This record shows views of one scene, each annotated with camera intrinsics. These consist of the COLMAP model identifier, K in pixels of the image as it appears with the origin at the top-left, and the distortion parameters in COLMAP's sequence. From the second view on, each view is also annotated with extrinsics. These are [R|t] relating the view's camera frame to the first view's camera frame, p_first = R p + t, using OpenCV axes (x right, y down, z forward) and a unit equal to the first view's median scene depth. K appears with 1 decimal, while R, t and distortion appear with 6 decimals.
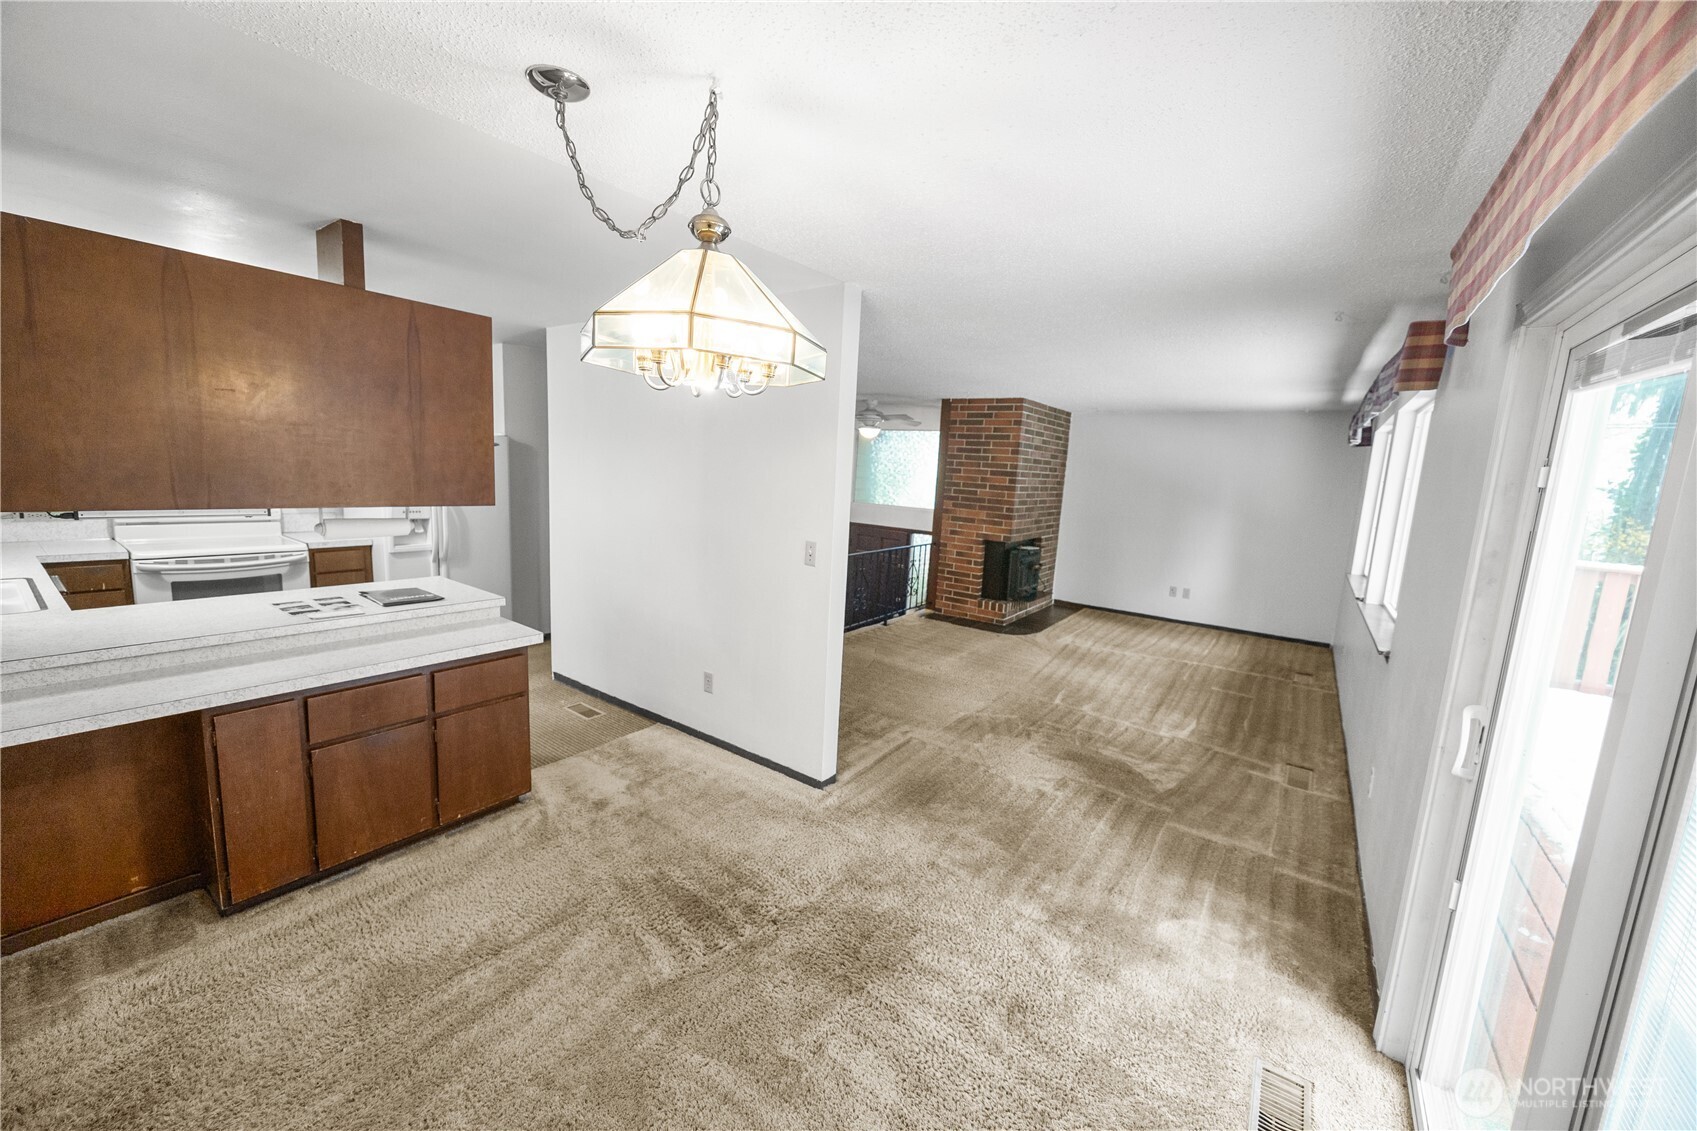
lens RADIAL K [[650.1, 0, 849.4], [0, 650.1, 562.0], [0, 0, 1]] dist [-0.008557, 0.000756]
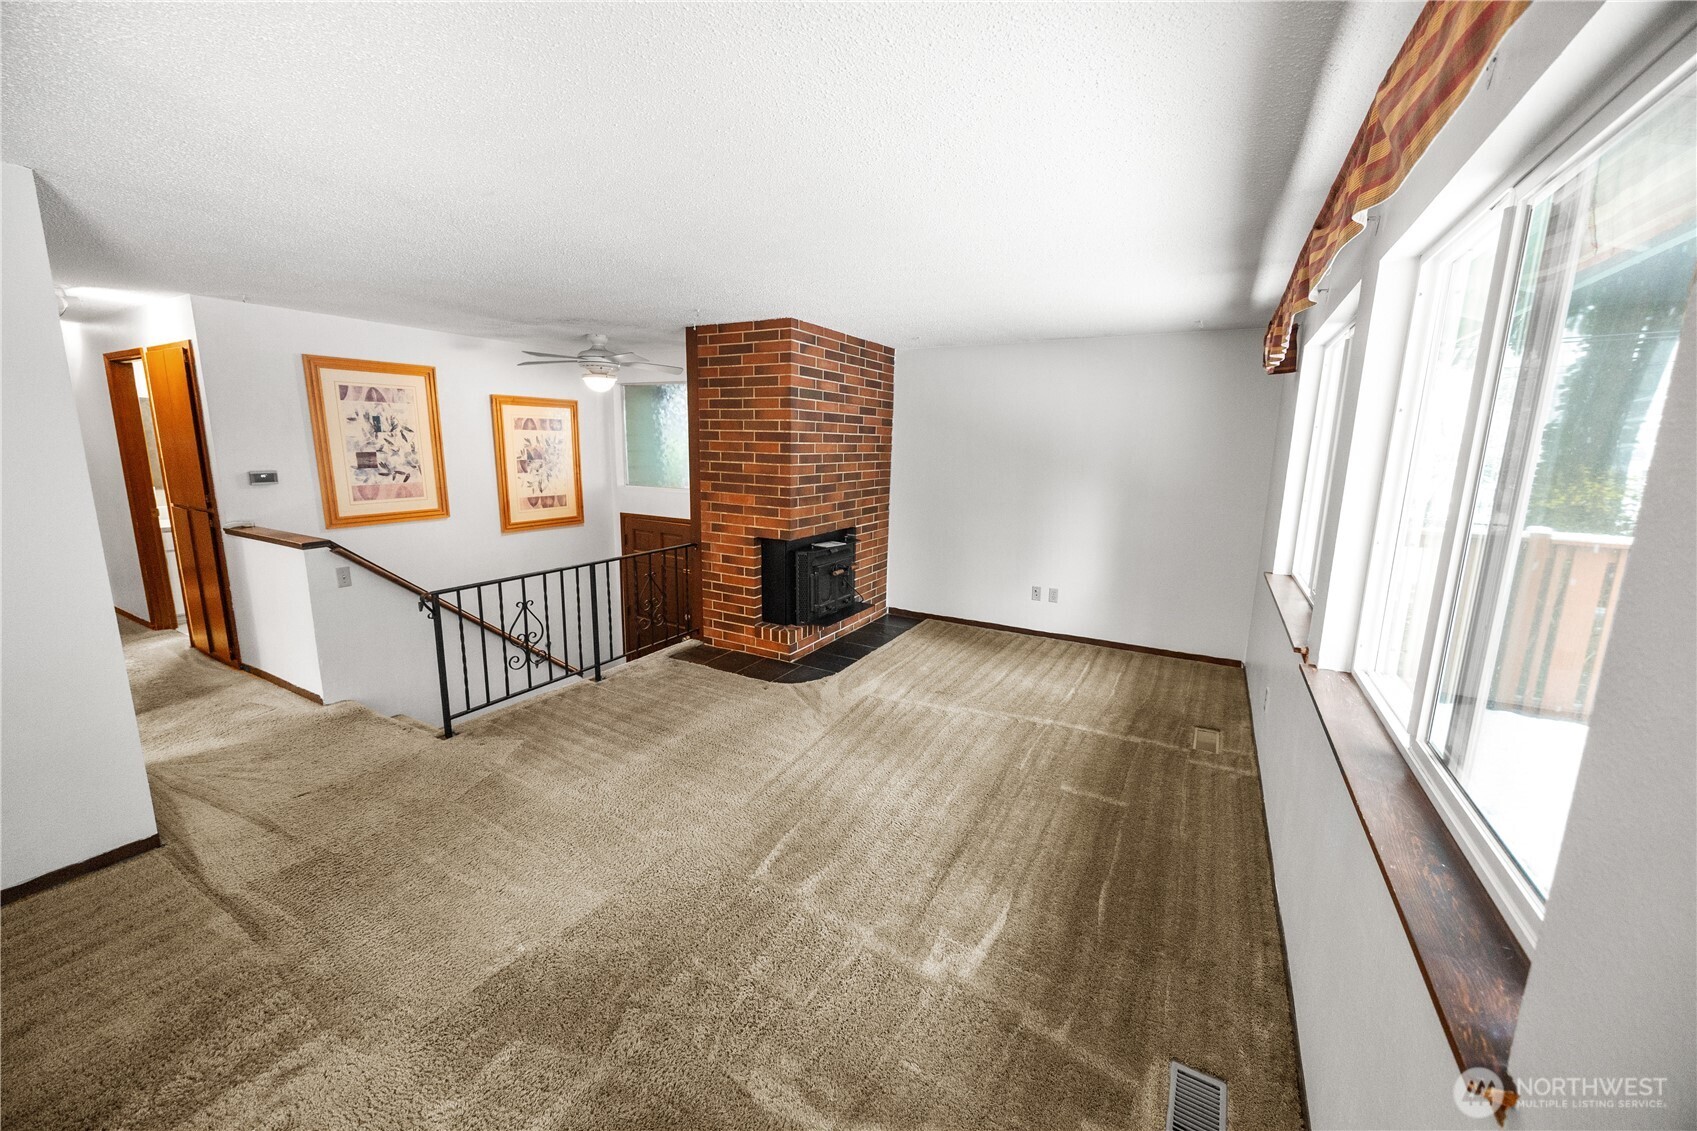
lens RADIAL K [[650.1, 0, 852.7], [0, 650.1, 562.6], [0, 0, 1]] dist [-0.008557, 0.000756]
pose [[0.992559, -0.054947, 0.108662, 0.234326], [0.050381, 0.997746, 0.044330, -0.033371], [-0.110853, -0.038526, 0.993090, 0.325879]]
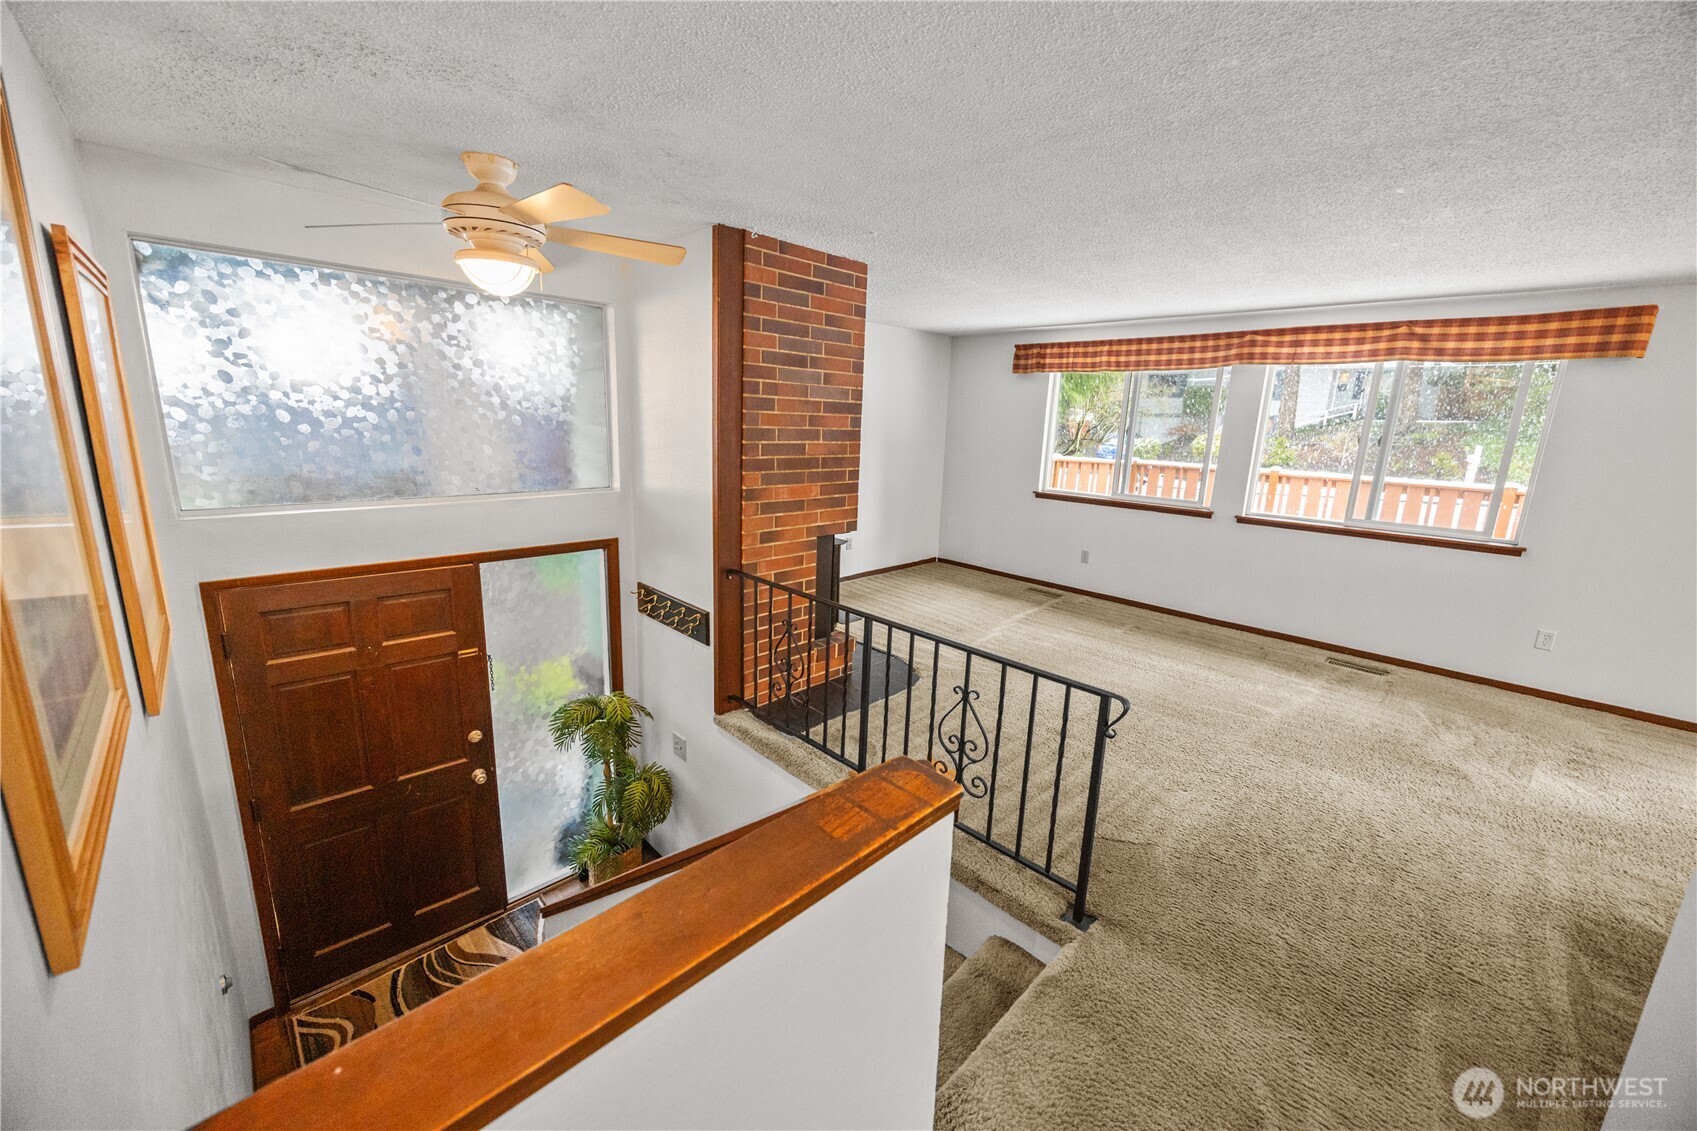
lens RADIAL K [[650.1, 0, 848.2], [0, 650.1, 562.6], [0, 0, 1]] dist [-0.008557, 0.000756]
pose [[0.161782, -0.267255, 0.949948, -0.295610], [0.118685, 0.960911, 0.250127, -0.144489], [-0.979663, 0.072279, 0.187177, 0.889927]]
